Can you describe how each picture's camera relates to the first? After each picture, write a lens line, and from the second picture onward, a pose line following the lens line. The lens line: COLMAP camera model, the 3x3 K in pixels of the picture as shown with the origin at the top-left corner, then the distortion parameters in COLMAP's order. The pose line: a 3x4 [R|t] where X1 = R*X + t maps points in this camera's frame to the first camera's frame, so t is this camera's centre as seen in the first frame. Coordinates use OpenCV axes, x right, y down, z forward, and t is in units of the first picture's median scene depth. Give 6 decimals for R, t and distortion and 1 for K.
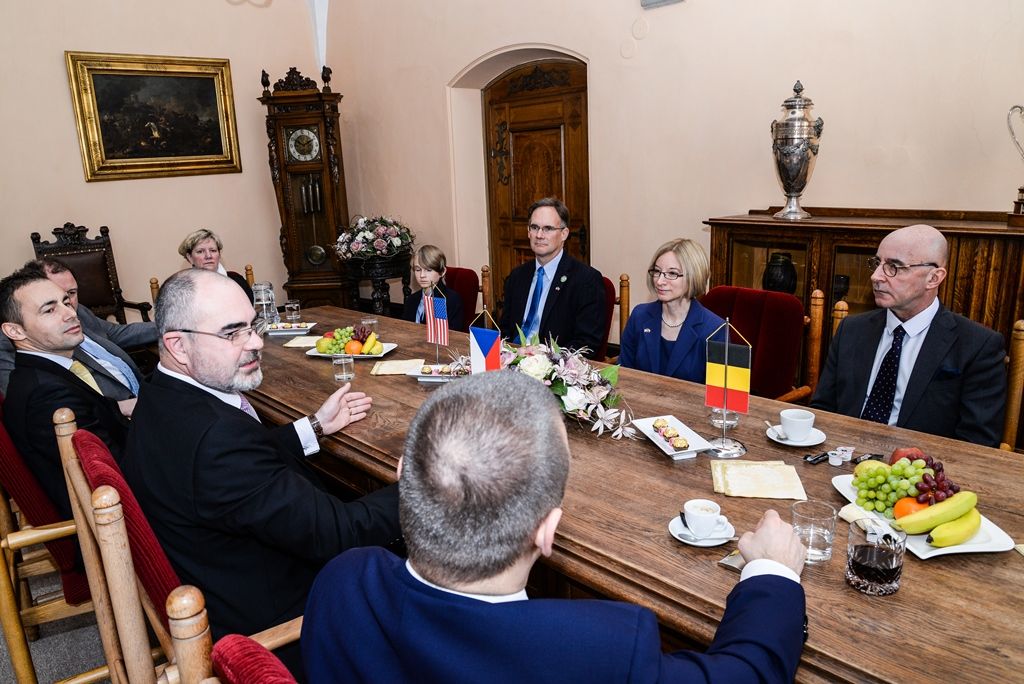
lens RADIAL K [[696.6, 0, 514.8], [0, 696.6, 340.5], [0, 0, 1]] dist [-0.077398, 0.028410]
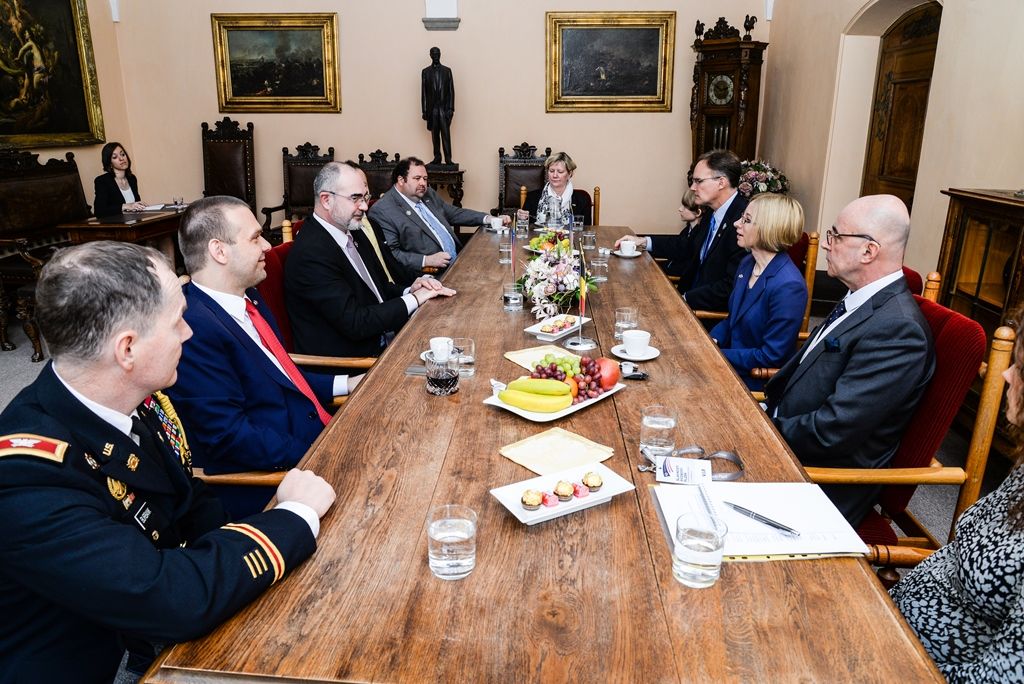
lens RADIAL K [[696.6, 0, 508.9], [0, 696.6, 337.5], [0, 0, 1]] dist [-0.077398, 0.028410]
pose [[0.687840, 0.256519, -0.679025, 0.573690], [-0.205028, 0.966040, 0.157256, -0.014722], [0.696304, 0.031053, 0.717075, 0.002659]]
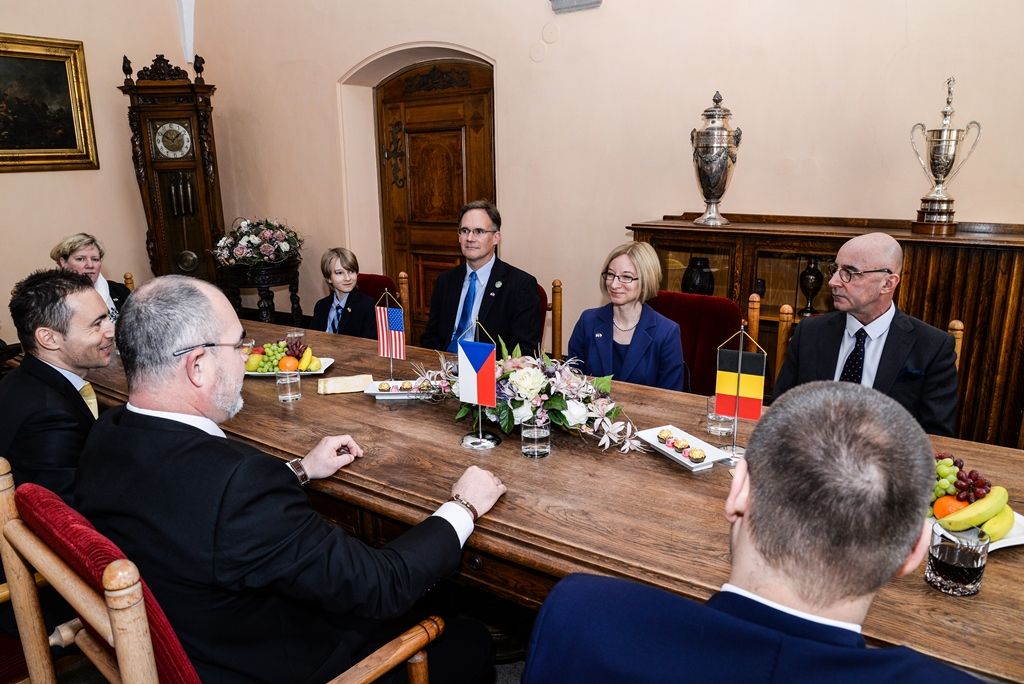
lens RADIAL K [[696.6, 0, 516.2], [0, 696.6, 341.9], [0, 0, 1]] dist [-0.077398, 0.028410]
pose [[0.977840, -0.026755, 0.207638, -0.108573], [0.027283, 0.999628, 0.000317, -0.009413], [-0.207570, 0.005355, 0.978206, 0.046058]]
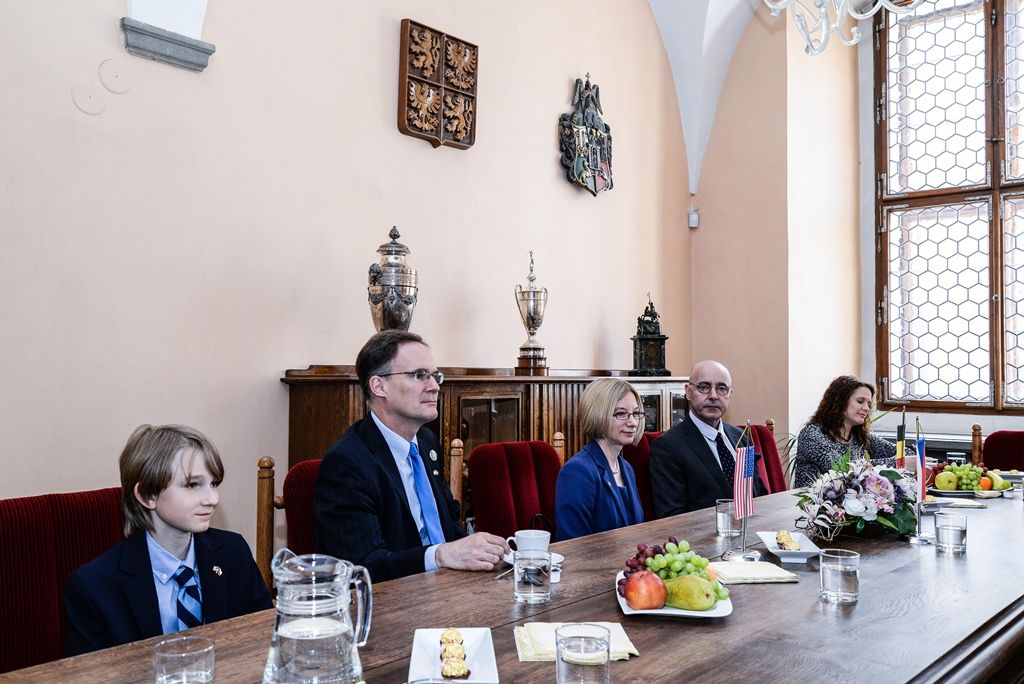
lens RADIAL K [[841.7, 0, 509.6], [0, 841.7, 337.3], [0, 0, 1]] dist [-0.023103, 0.045288]
pose [[-0.085089, 0.090067, 0.992294, -0.703761], [0.246852, 0.966763, -0.066582, -0.120316], [-0.965310, 0.239284, -0.104494, 0.991479]]
